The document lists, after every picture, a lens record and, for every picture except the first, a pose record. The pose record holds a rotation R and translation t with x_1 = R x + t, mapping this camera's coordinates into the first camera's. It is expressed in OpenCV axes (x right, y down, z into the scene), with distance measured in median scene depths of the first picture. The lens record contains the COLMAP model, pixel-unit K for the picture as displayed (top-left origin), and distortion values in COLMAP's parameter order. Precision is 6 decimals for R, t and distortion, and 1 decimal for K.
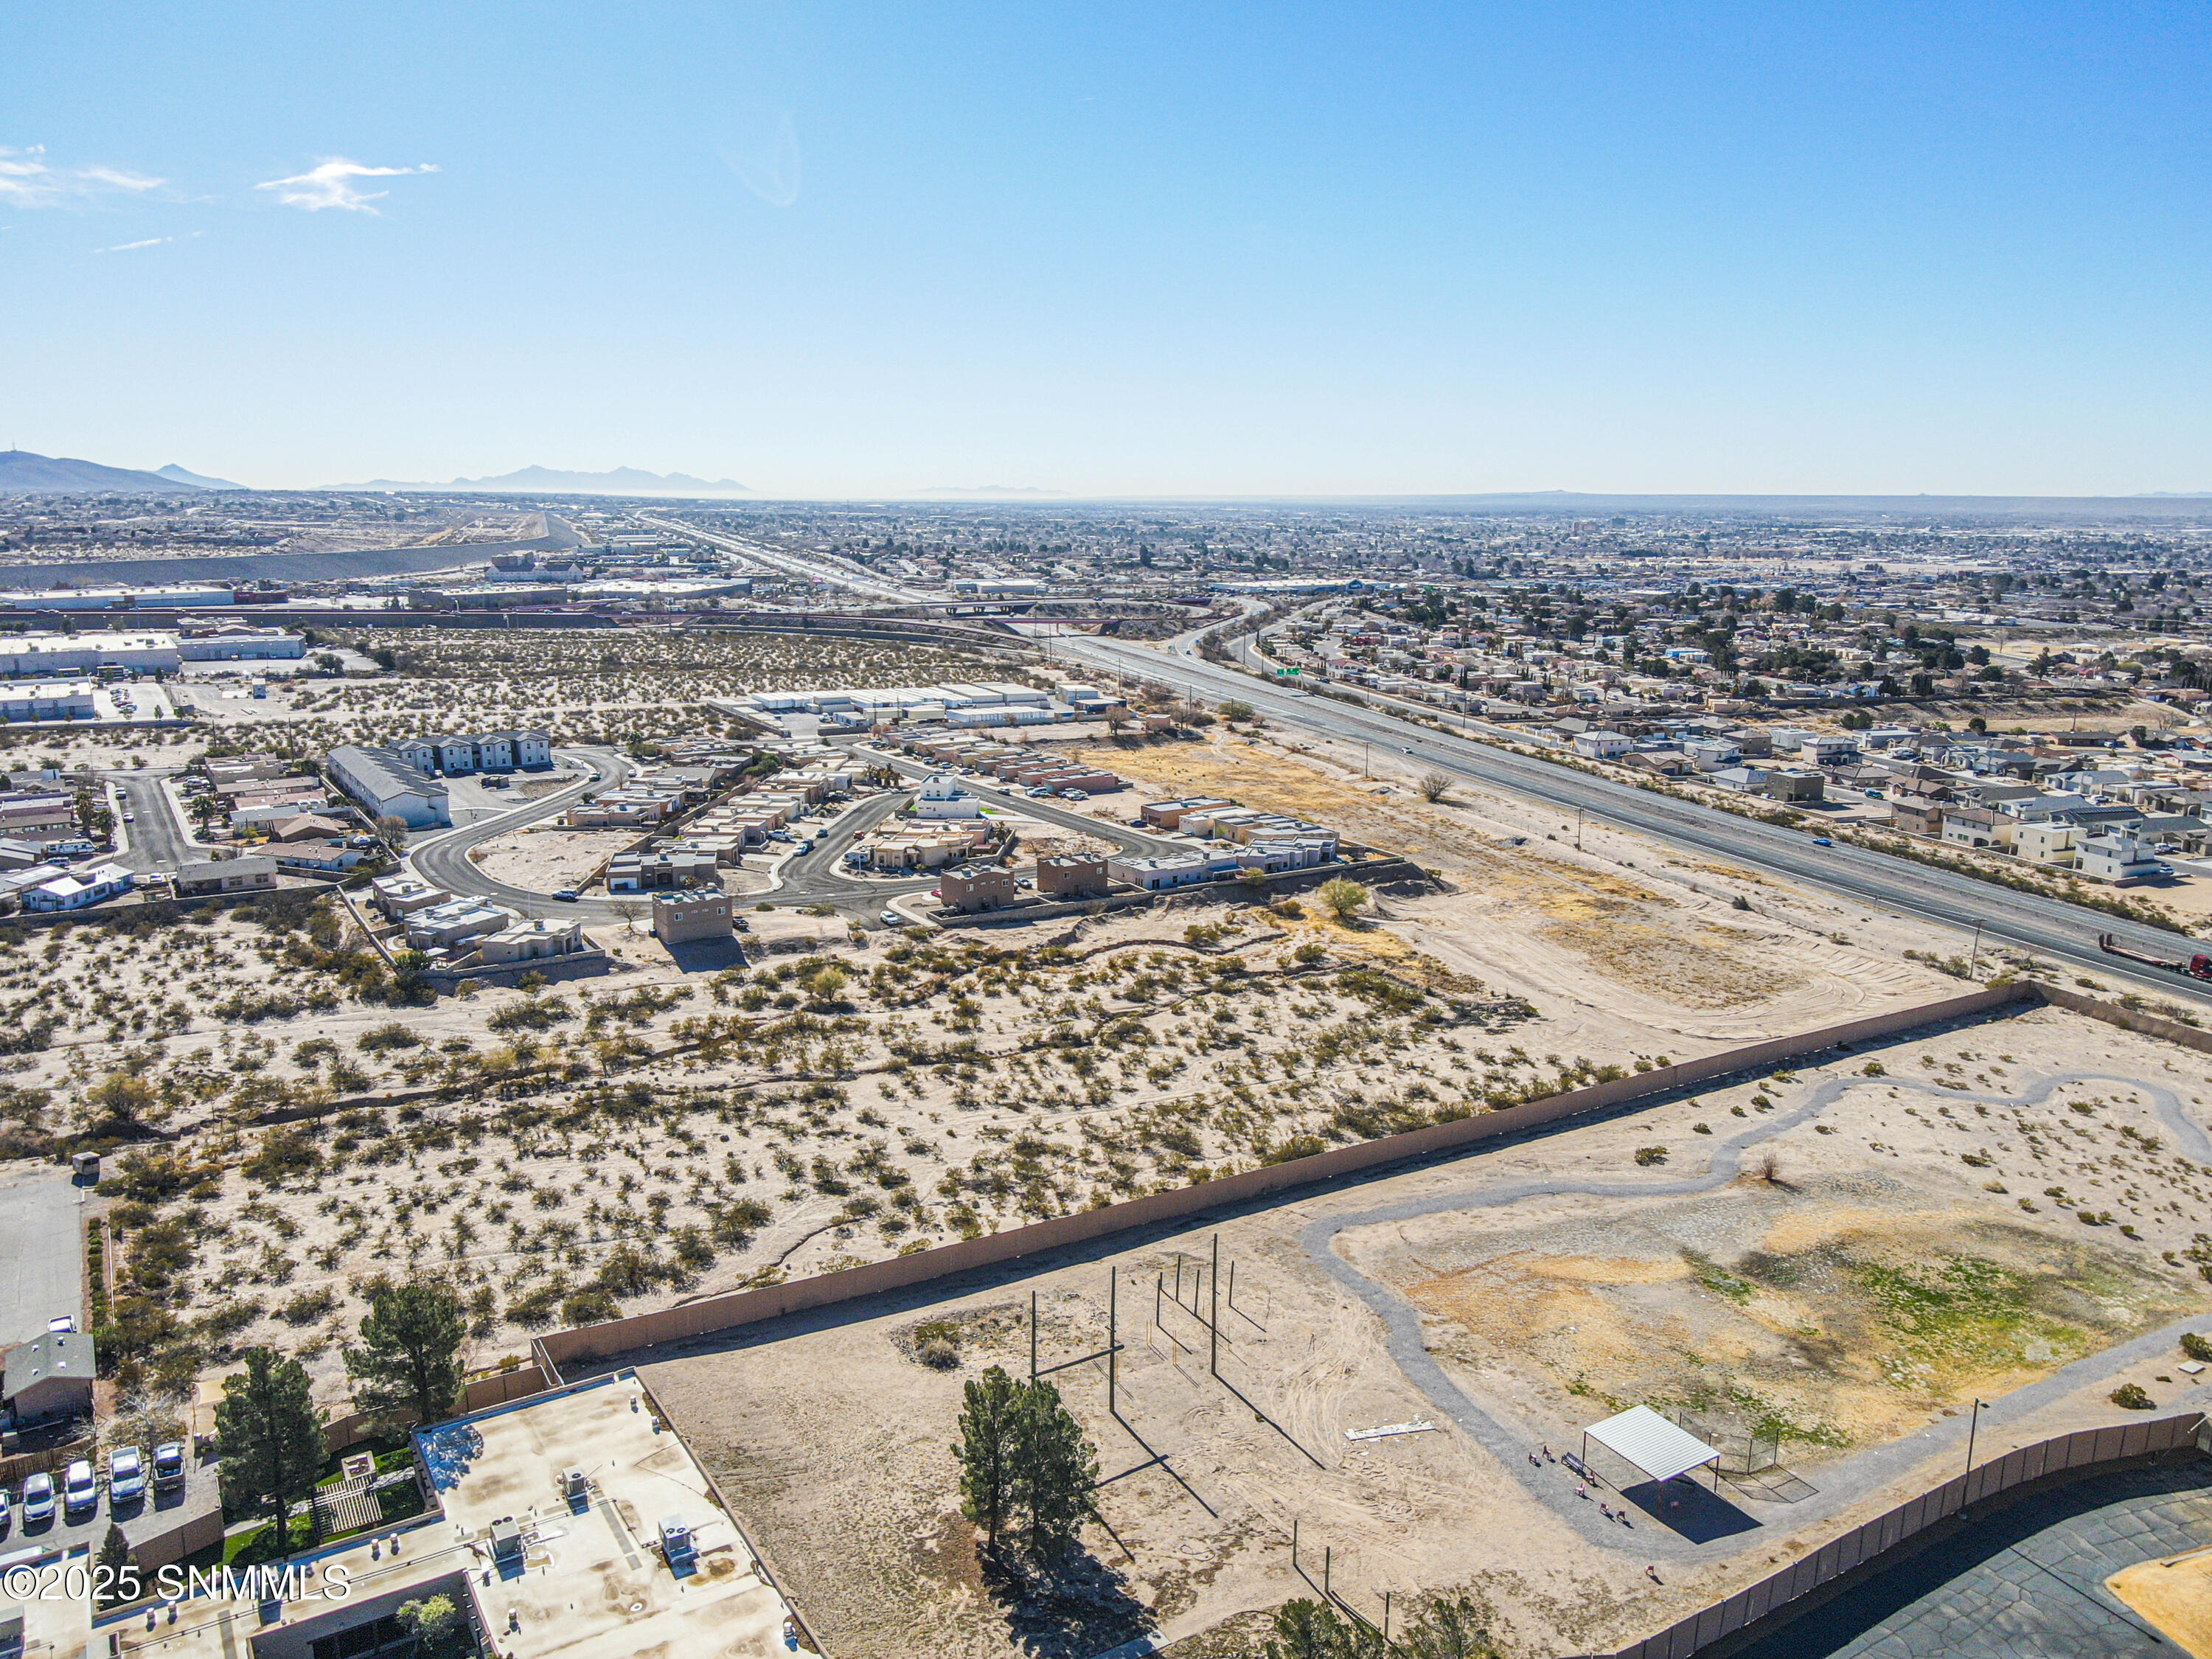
lens RADIAL K [[1639.9, 0, 1106.0], [0, 1639.9, 829.5], [0, 0, 1]] dist [0.000129, -0.011111]
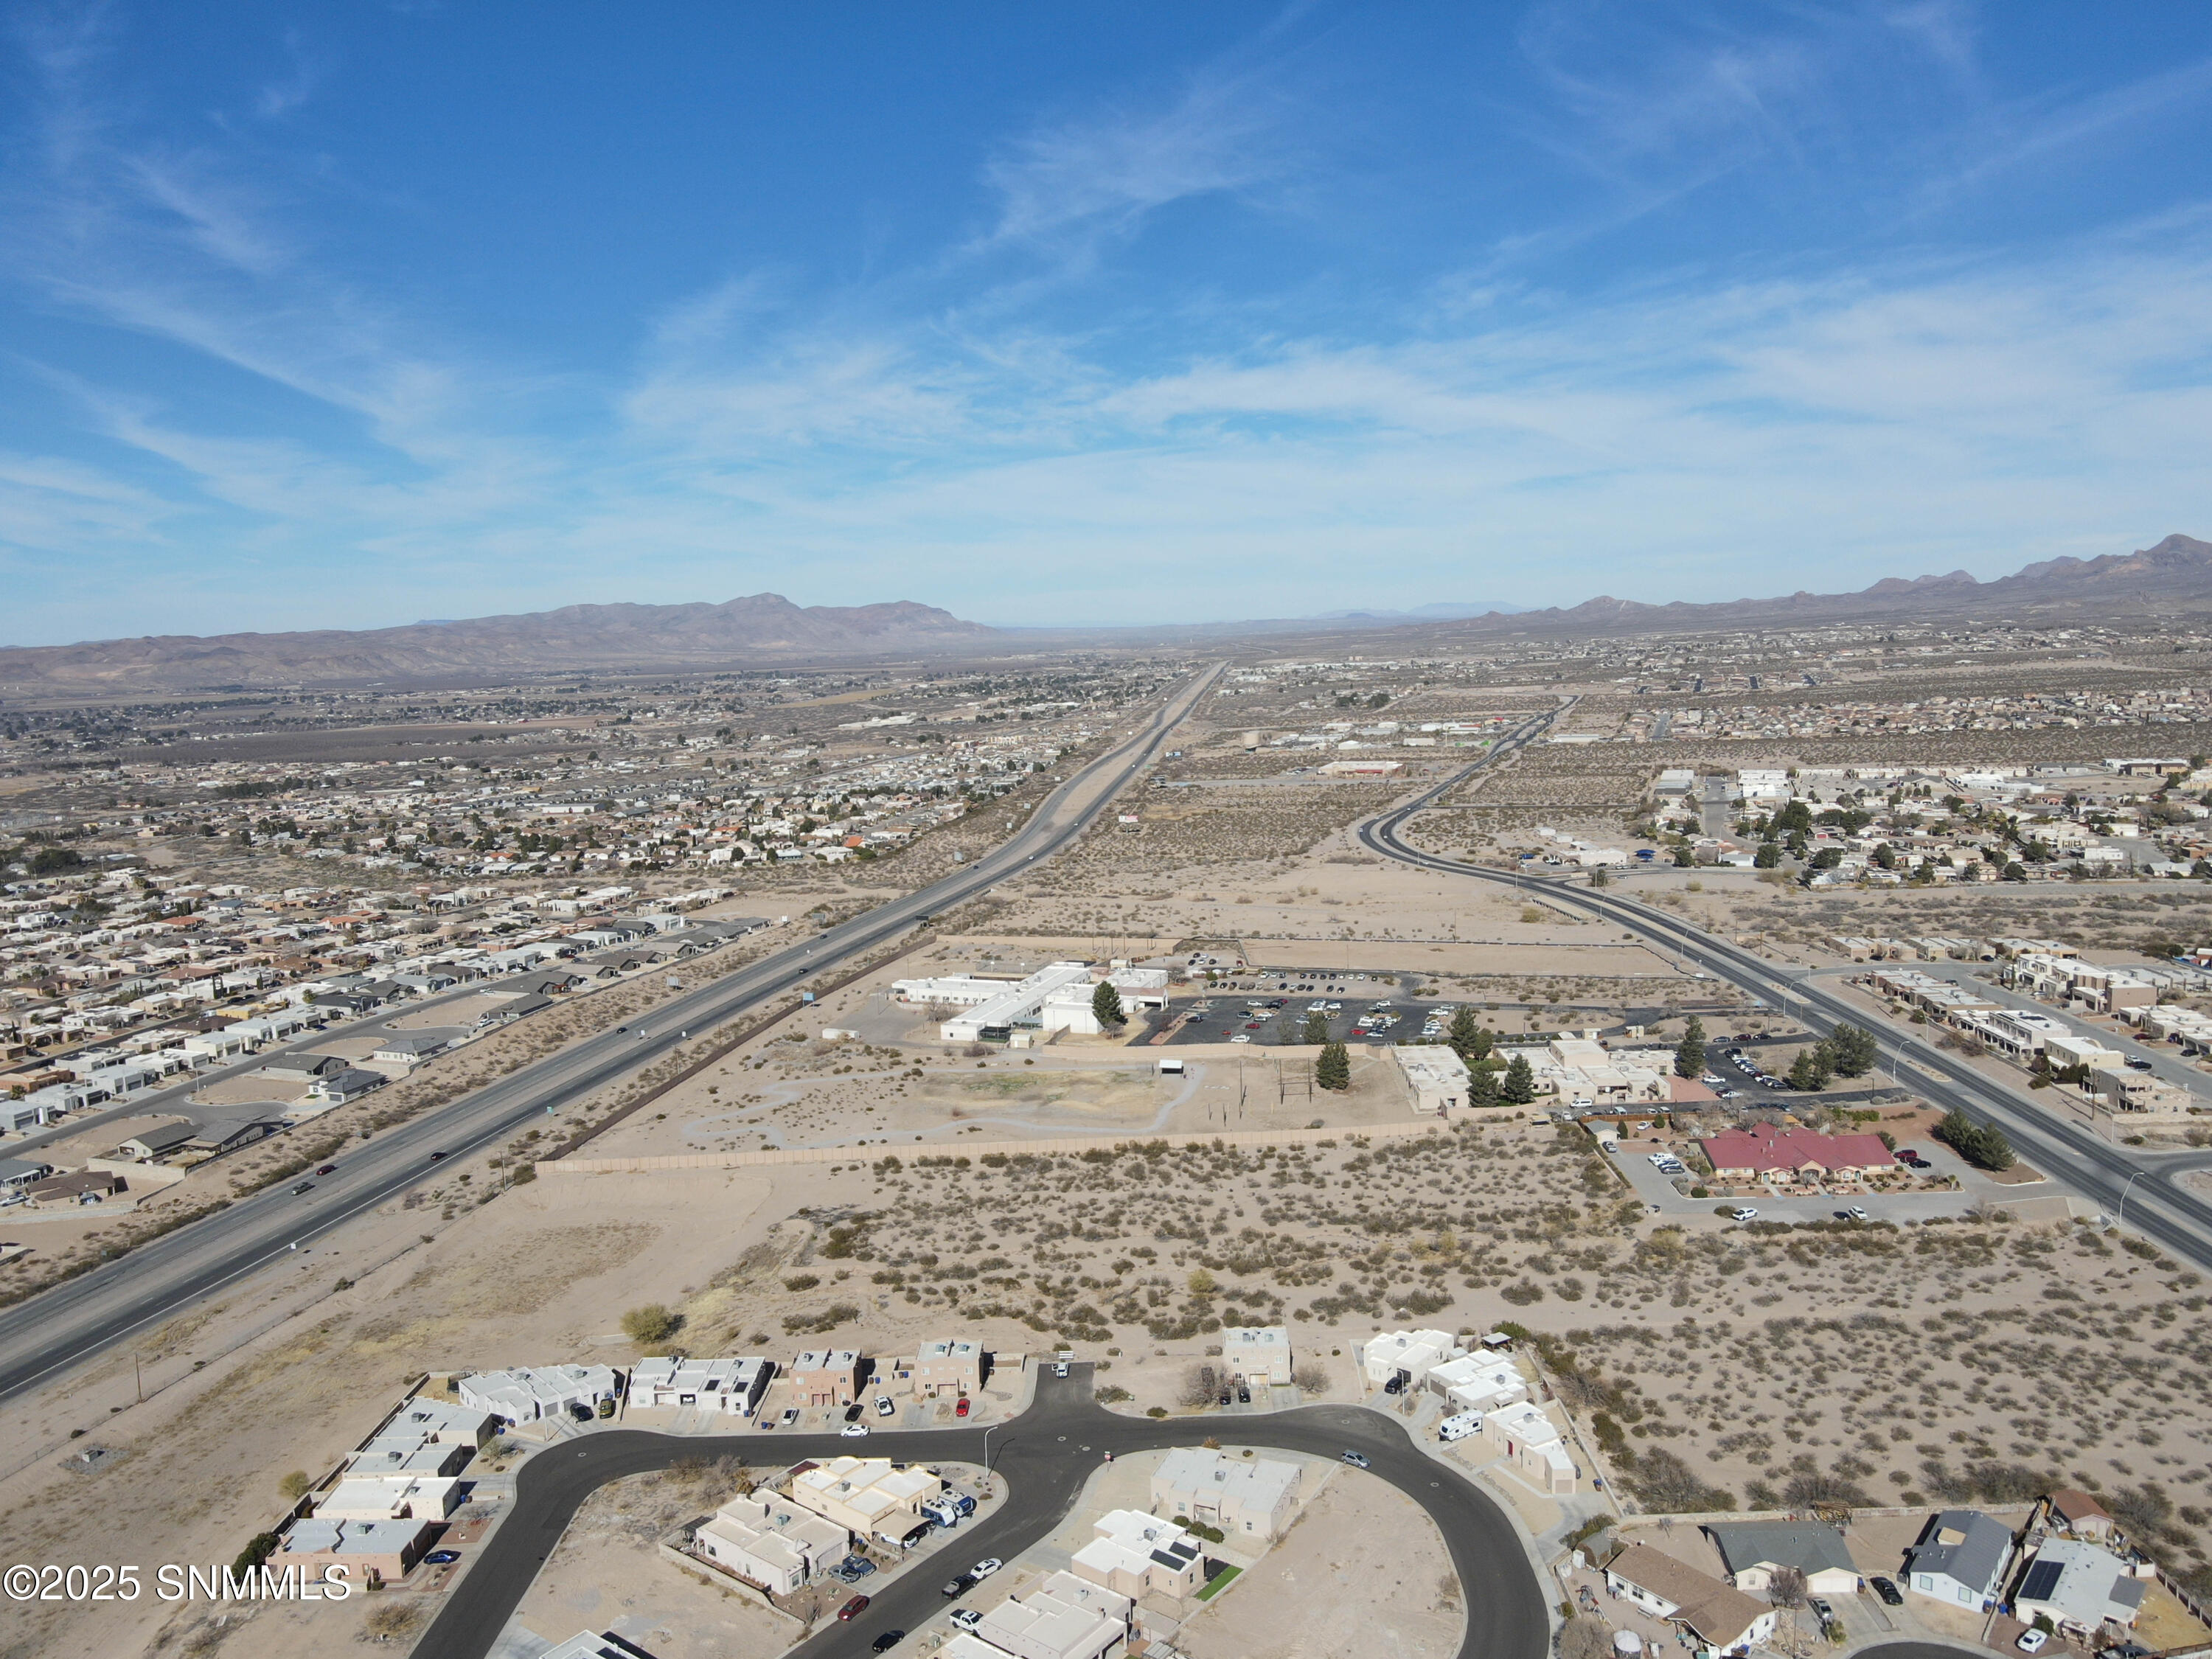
lens RADIAL K [[1632.7, 0, 1112.2], [0, 1632.7, 898.7], [0, 0, 1]] dist [-0.005932, -0.003380]
pose [[-0.835375, -0.070703, 0.545114, -0.820141], [0.137712, 0.933147, 0.332073, -0.649482], [-0.532150, 0.352474, -0.769791, 1.992902]]
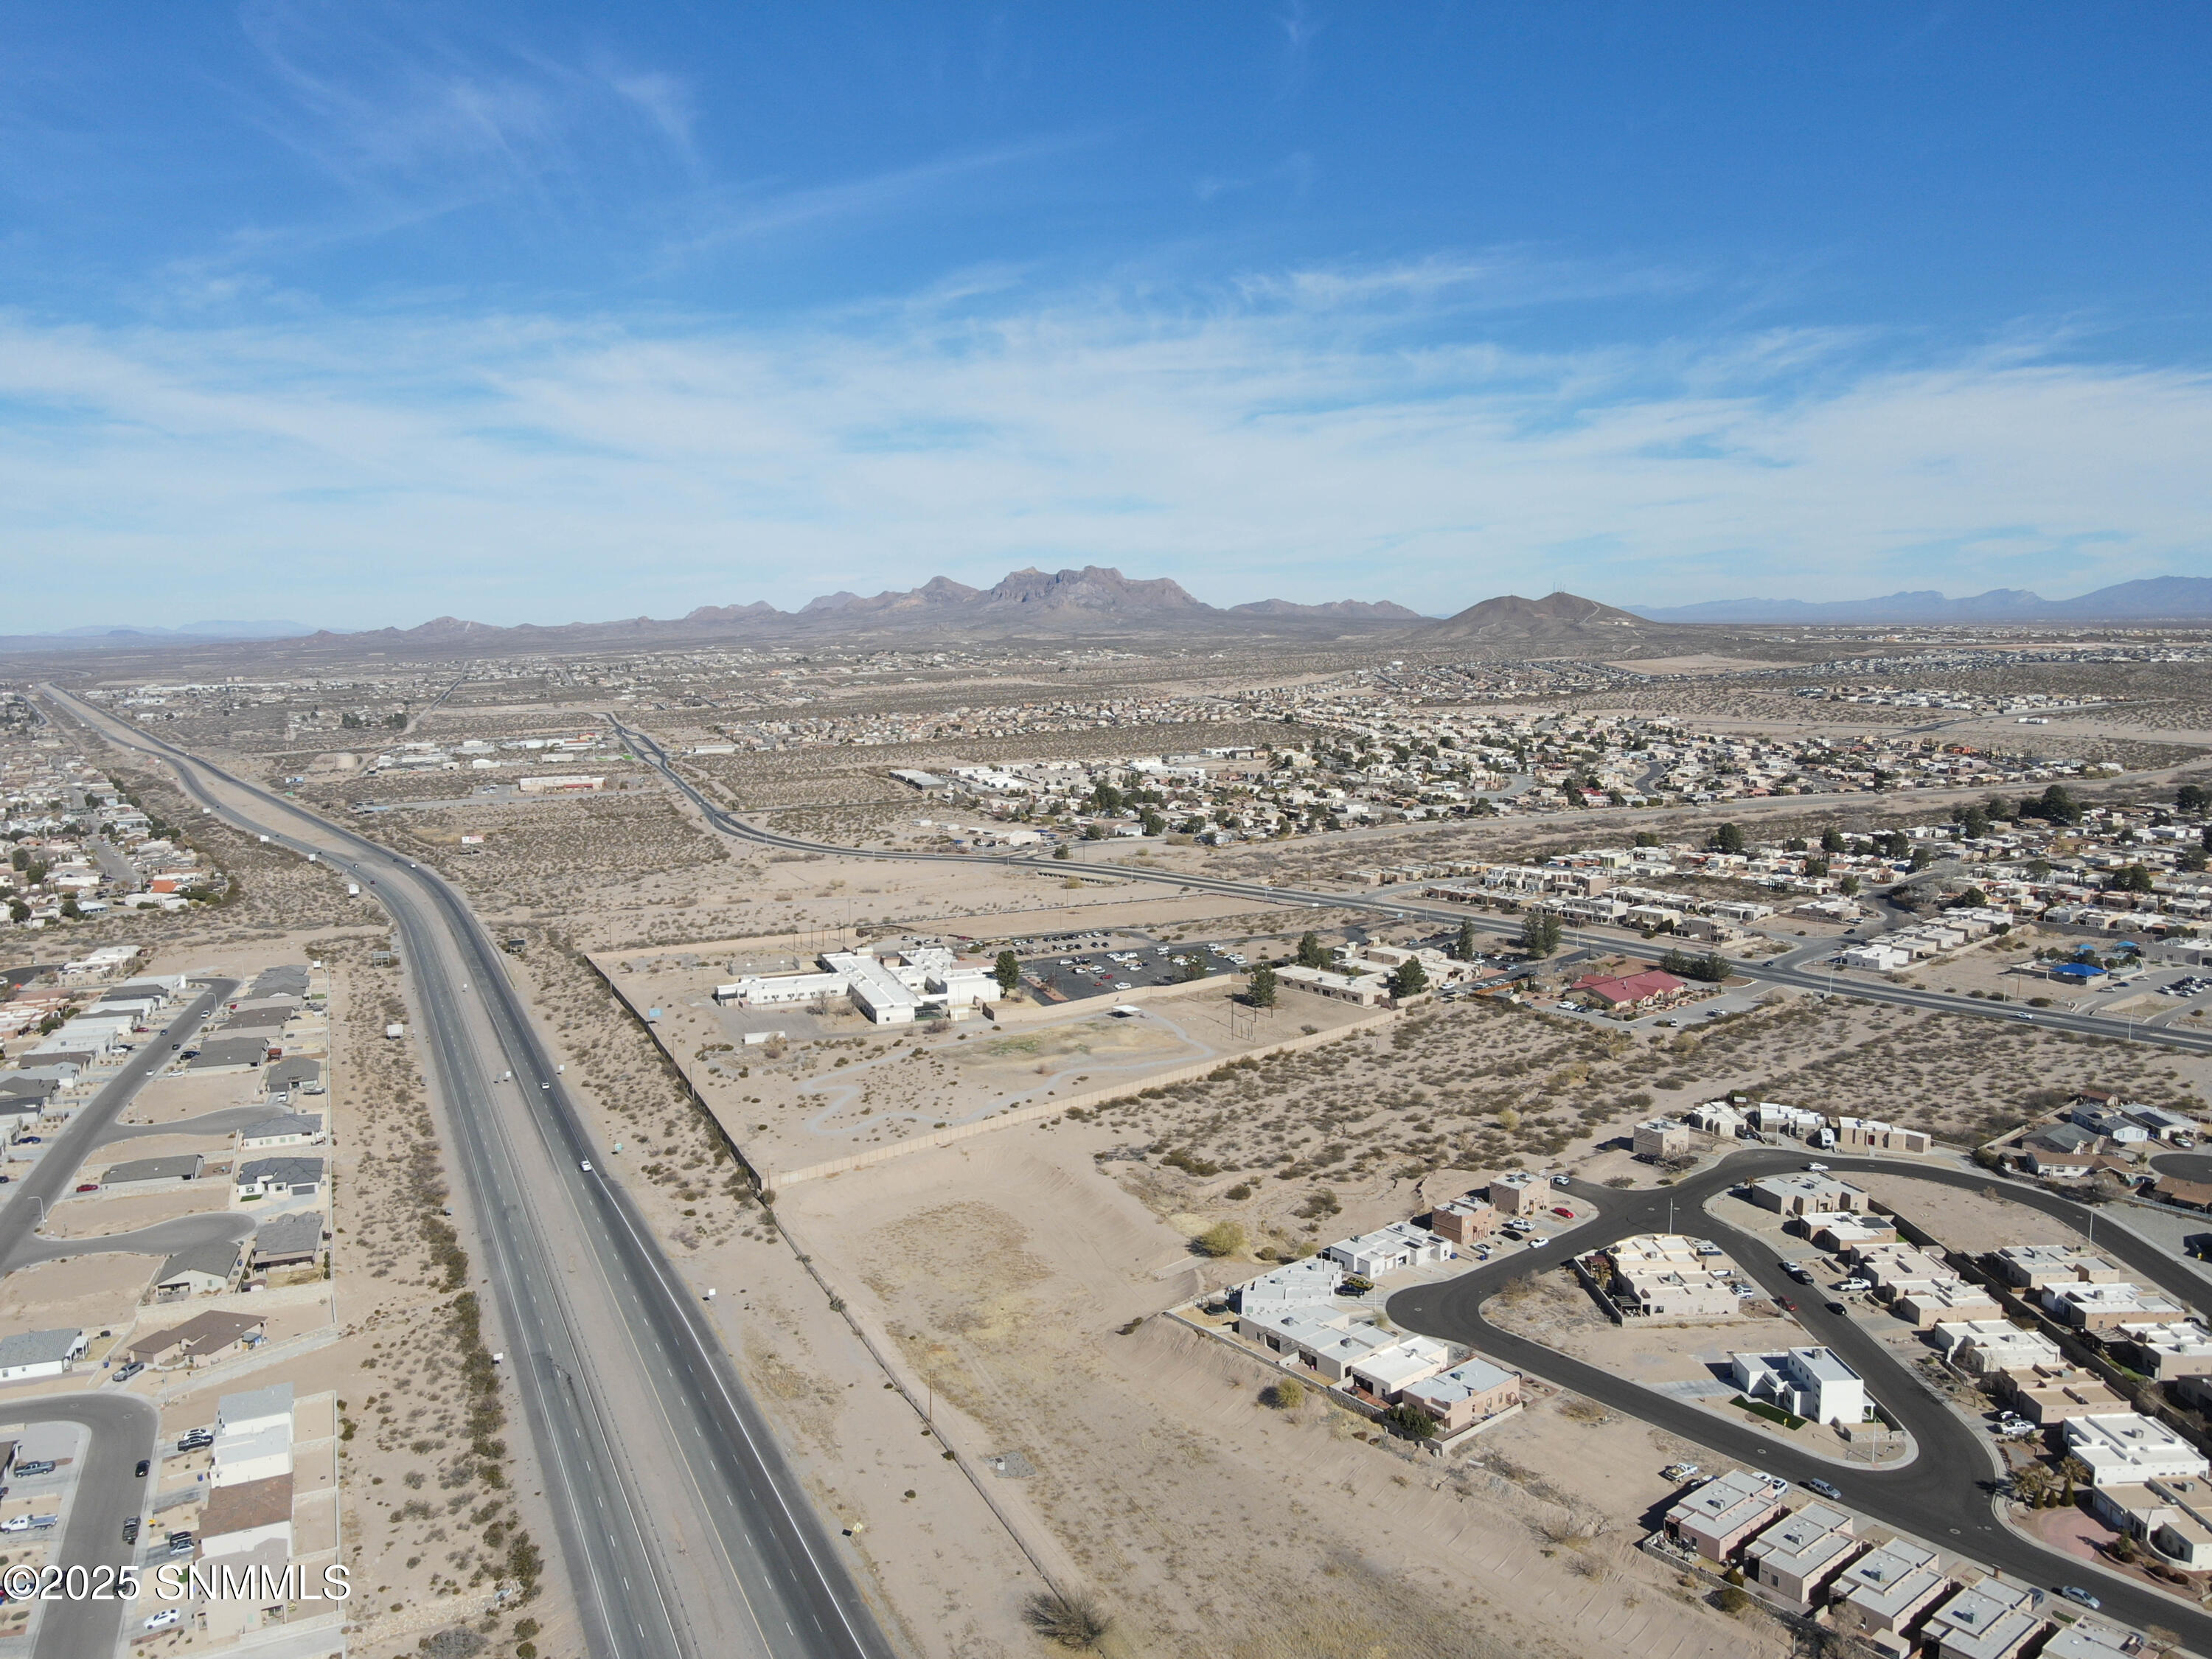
lens RADIAL K [[1639.9, 0, 1106.0], [0, 1639.9, 829.5], [0, 0, 1]] dist [0.000129, -0.011111]
pose [[-0.993522, 0.021348, -0.111615, 0.446546], [-0.015985, 0.946175, 0.323260, -0.763897], [0.112508, 0.322950, -0.939705, 2.548441]]
